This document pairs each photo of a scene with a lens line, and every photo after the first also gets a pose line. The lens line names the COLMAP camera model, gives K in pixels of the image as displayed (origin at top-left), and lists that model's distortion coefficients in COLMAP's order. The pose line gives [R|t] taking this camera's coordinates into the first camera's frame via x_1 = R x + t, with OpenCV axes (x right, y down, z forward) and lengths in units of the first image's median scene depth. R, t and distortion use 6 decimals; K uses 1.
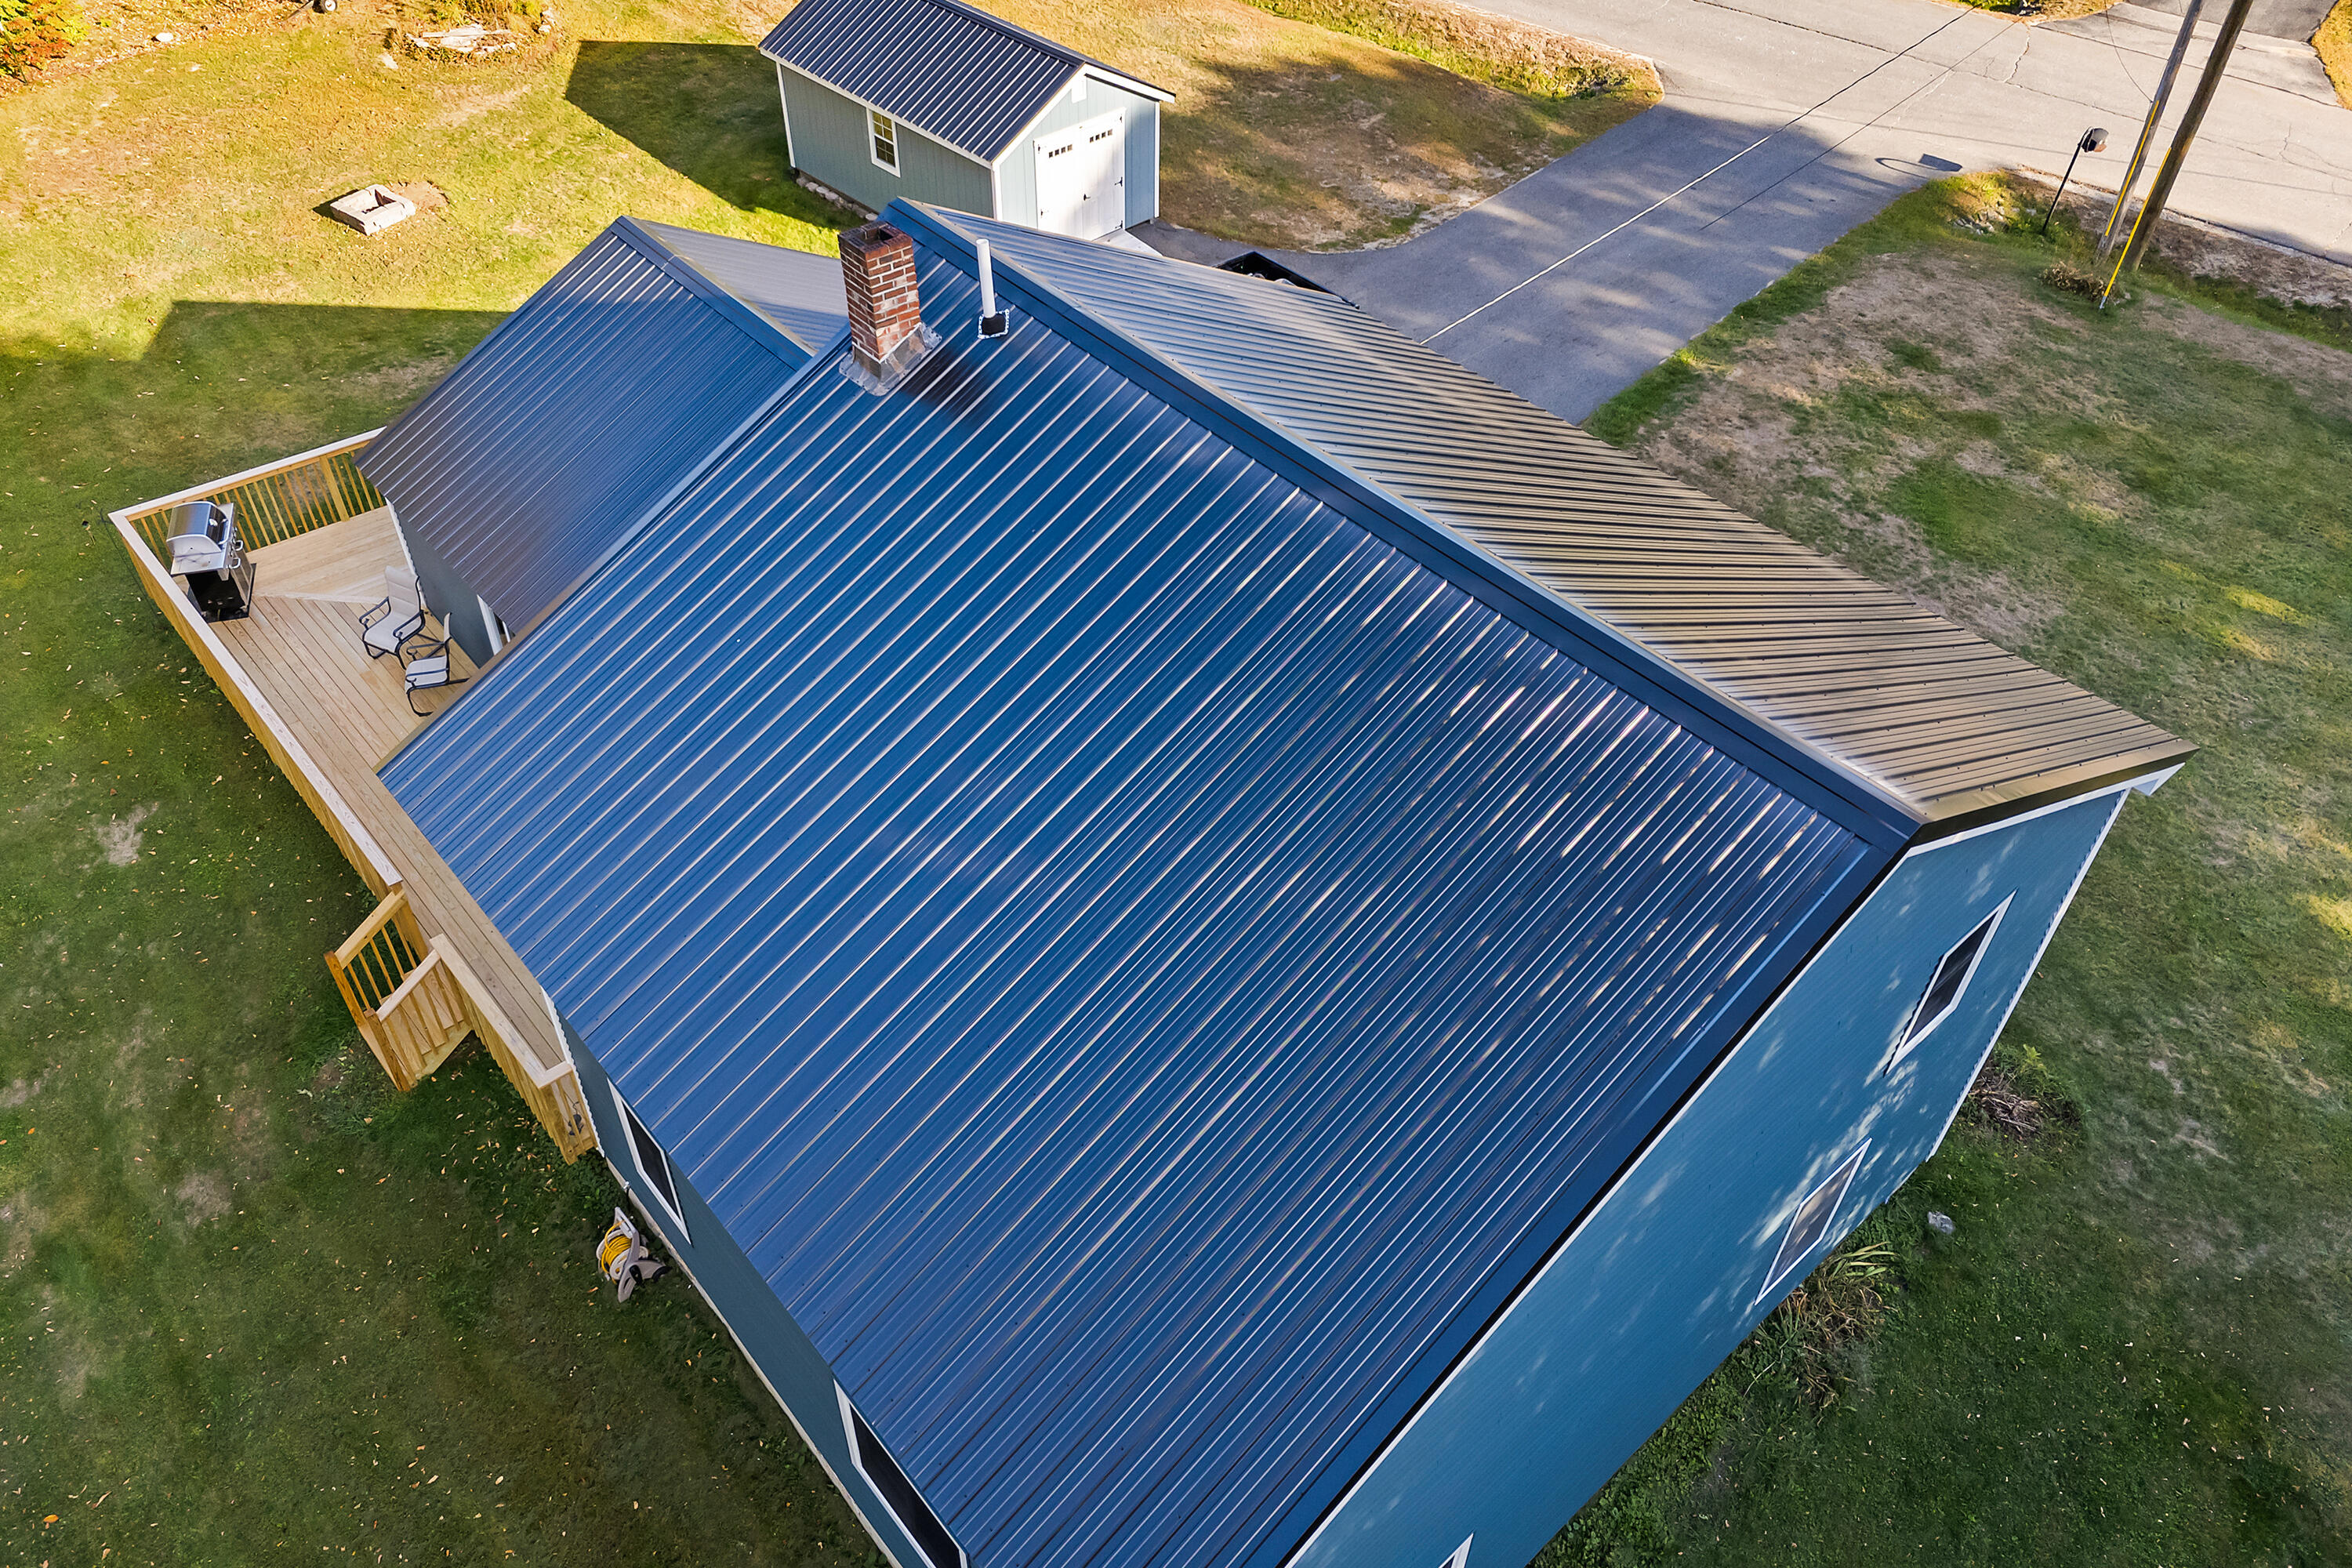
lens RADIAL K [[1702.4, 0, 1176.0], [0, 1702.4, 784.0], [0, 0, 1]] dist [0.119423, -0.132903]
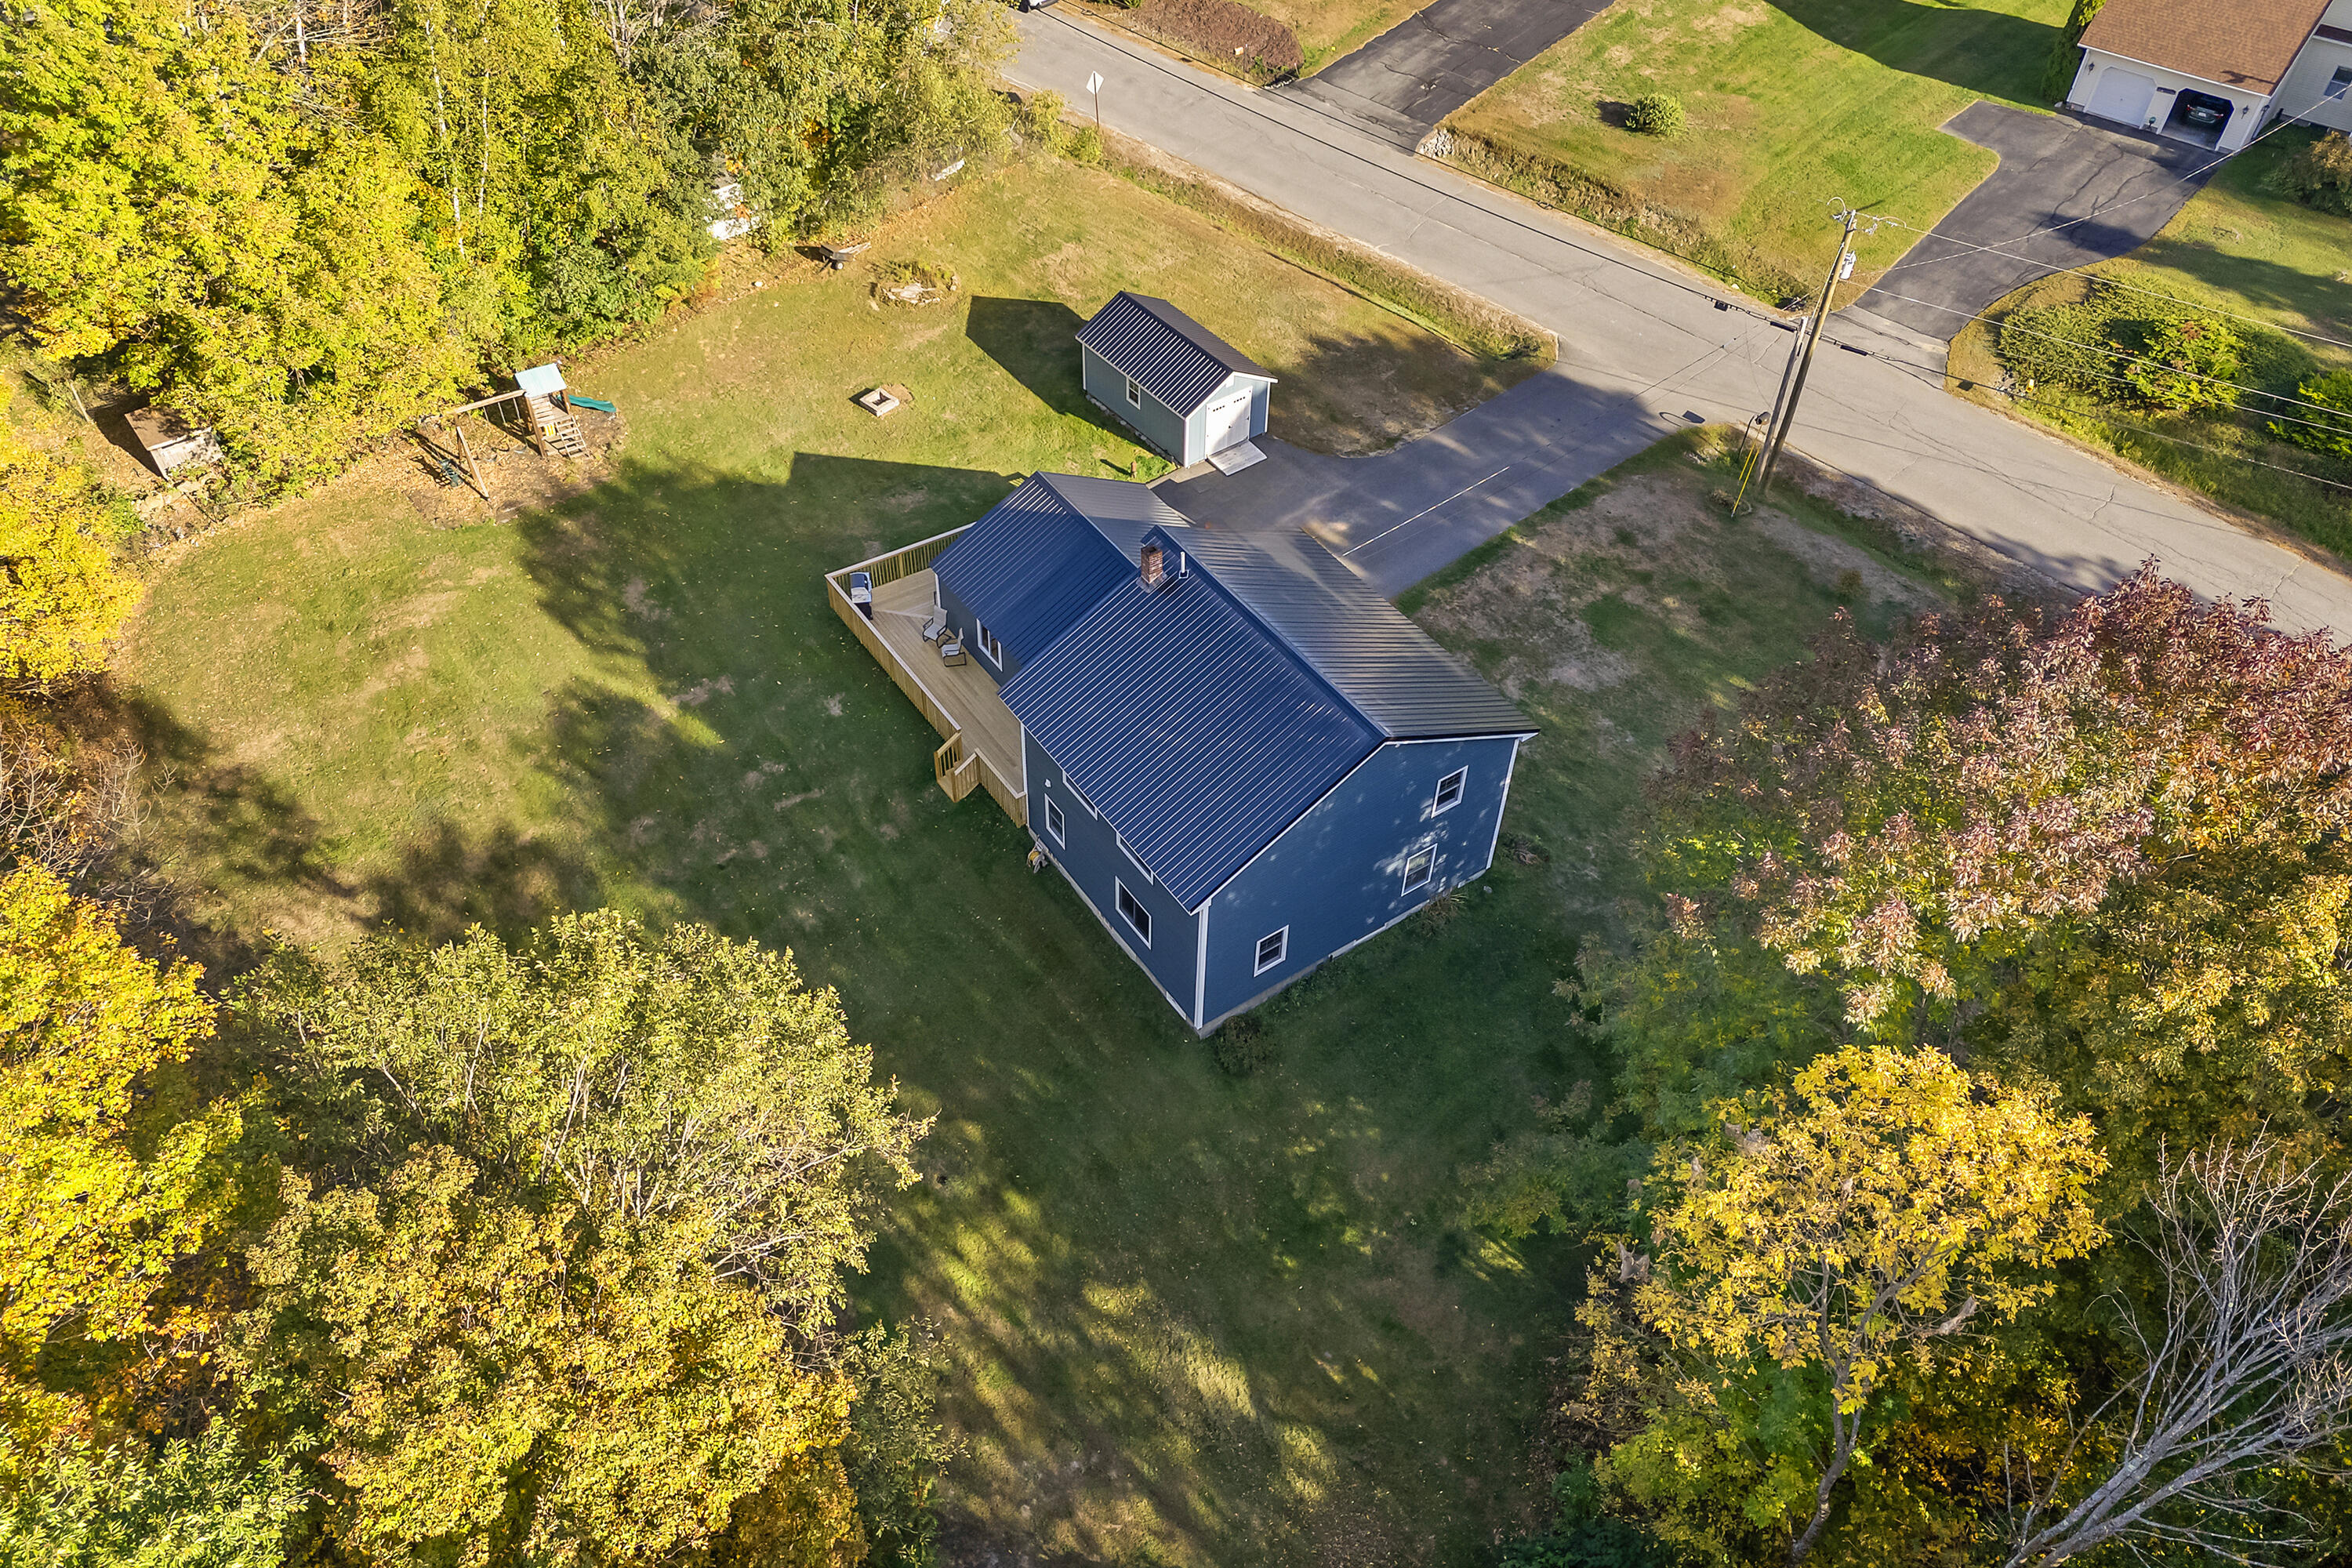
lens RADIAL K [[1714.9, 0, 1167.1], [0, 1714.9, 785.6], [0, 0, 1]] dist [0.127087, -0.186050]
pose [[0.993254, 0.082180, -0.081813, 0.079516], [-0.079061, 0.996040, 0.040667, 0.004696], [0.084831, -0.033924, 0.995818, -1.107722]]
